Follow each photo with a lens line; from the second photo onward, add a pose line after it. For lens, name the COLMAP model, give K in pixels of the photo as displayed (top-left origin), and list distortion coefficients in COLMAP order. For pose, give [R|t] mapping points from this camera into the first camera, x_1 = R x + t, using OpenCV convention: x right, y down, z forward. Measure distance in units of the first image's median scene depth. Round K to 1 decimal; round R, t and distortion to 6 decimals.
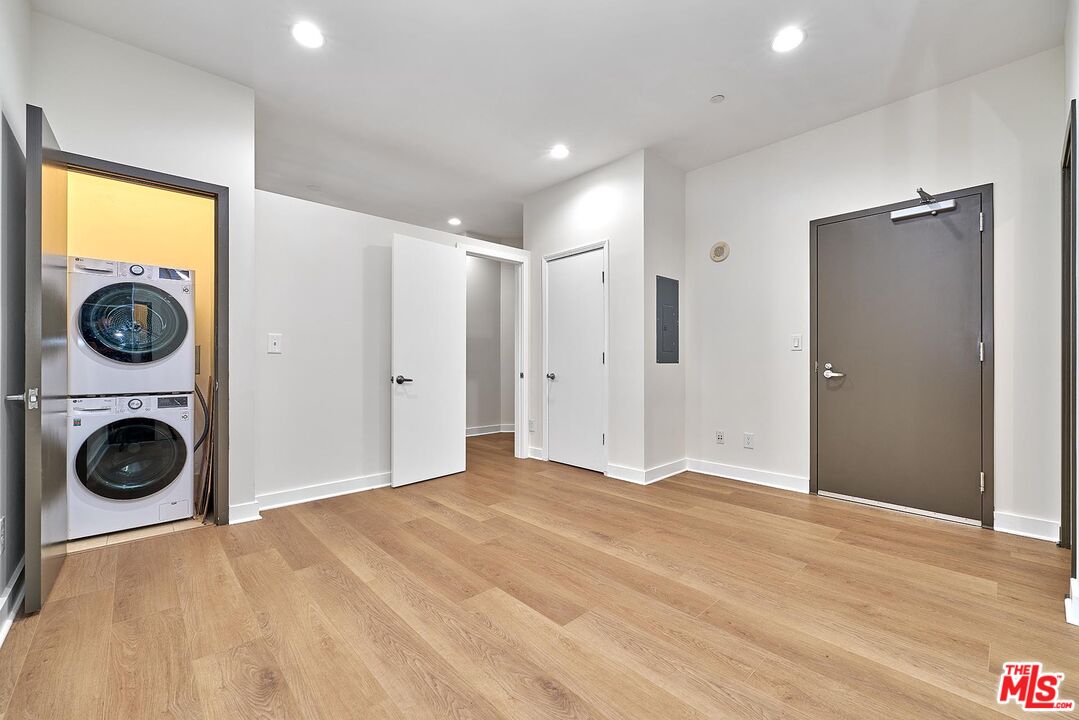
lens RADIAL K [[441.0, 0, 542.3], [0, 441.0, 358.9], [0, 0, 1]] dist [-0.002869, 0.000919]
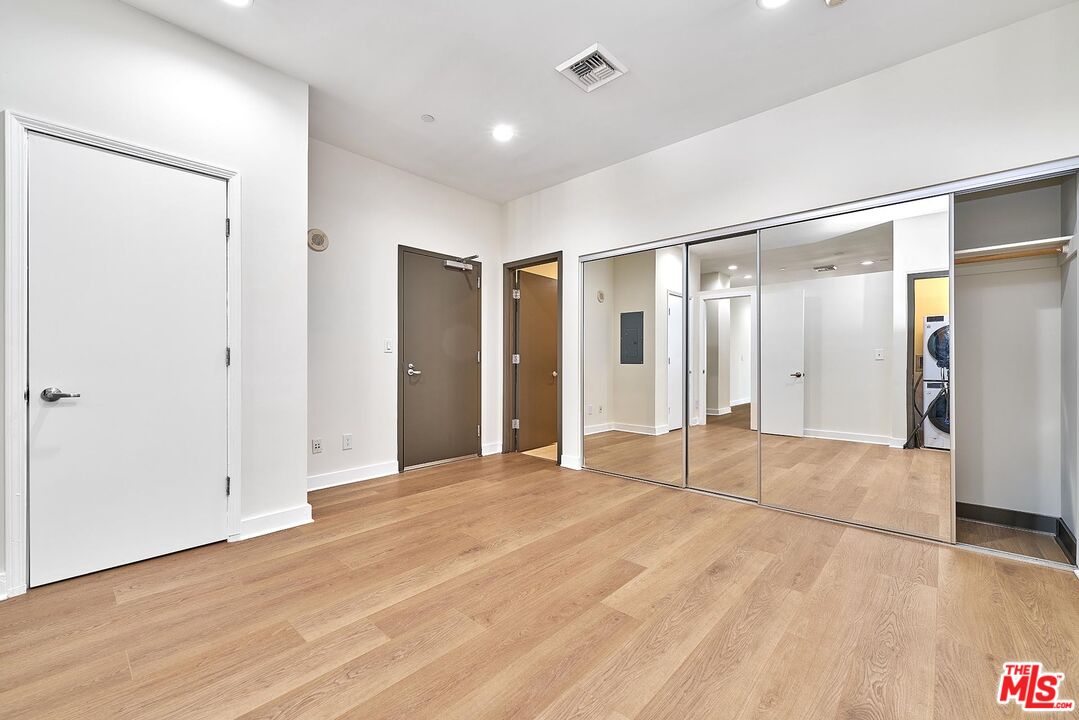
lens RADIAL K [[441.0, 0, 536.7], [0, 441.0, 361.9], [0, 0, 1]] dist [-0.002869, 0.000919]
pose [[-0.076604, -0.000988, 0.997061, -0.831780], [-0.007978, 0.999968, 0.000378, 0.002423], [-0.997030, -0.007926, -0.076610, 0.974572]]
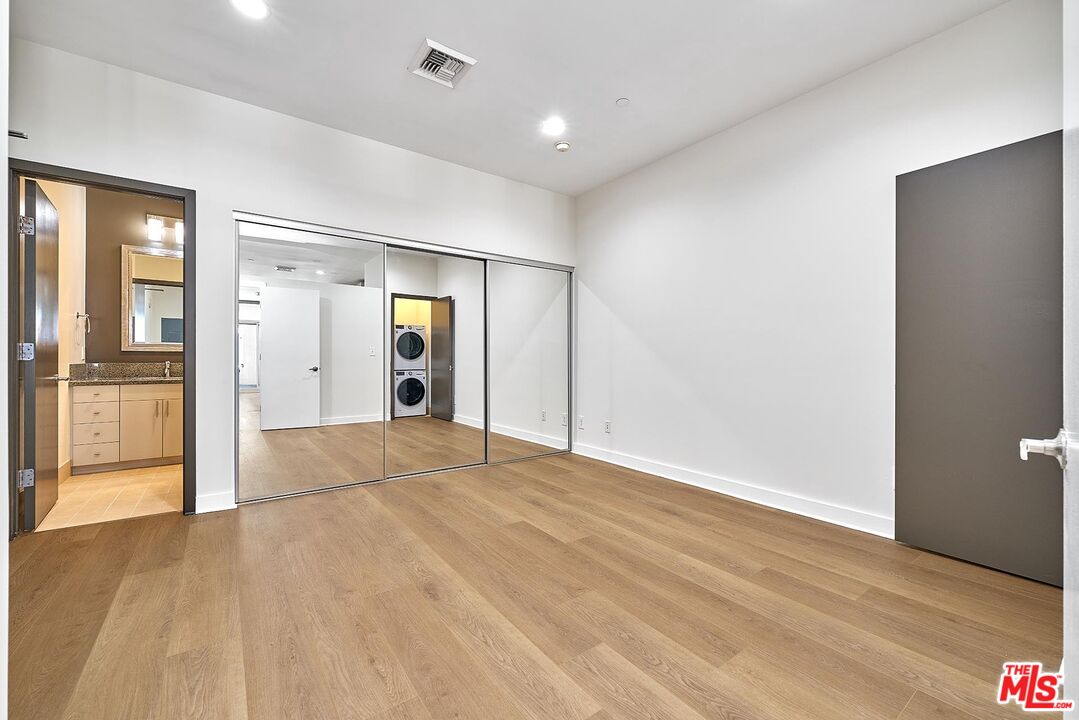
lens RADIAL K [[441.0, 0, 543.1], [0, 441.0, 358.2], [0, 0, 1]] dist [-0.002869, 0.000919]
pose [[-0.993541, -0.002608, 0.113442, -0.143930], [-0.003265, 0.999979, -0.005602, 0.008074], [-0.113425, -0.005936, -0.993529, 1.789567]]
